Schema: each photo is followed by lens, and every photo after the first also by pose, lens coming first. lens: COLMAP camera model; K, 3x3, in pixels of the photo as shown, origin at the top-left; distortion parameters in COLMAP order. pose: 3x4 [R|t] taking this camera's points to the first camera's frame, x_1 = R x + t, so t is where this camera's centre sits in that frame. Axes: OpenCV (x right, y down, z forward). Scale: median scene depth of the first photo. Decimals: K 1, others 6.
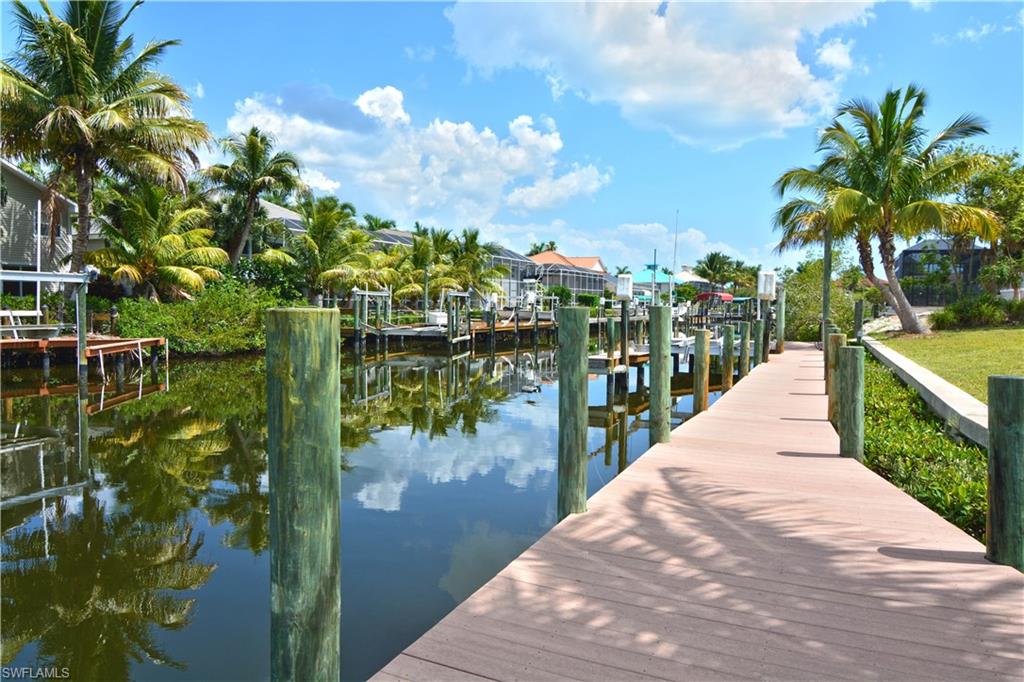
lens RADIAL K [[666.2, 0, 509.0], [0, 666.2, 333.0], [0, 0, 1]] dist [-0.008353, -0.001933]
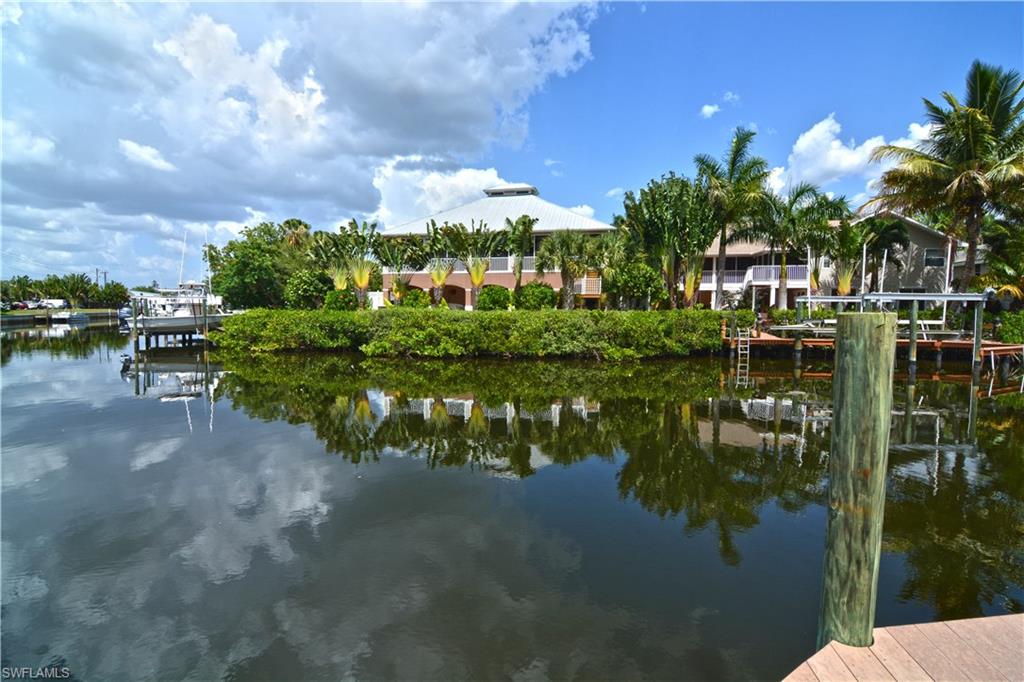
lens RADIAL K [[499.6, 0, 511.7], [0, 499.6, 337.0], [0, 0, 1]] dist [-0.025810, -0.001874]
pose [[0.298417, 0.046533, -0.953301, 0.020100], [-0.045162, 0.998380, 0.034597, 0.006944], [0.953367, 0.032729, 0.300035, -0.202053]]
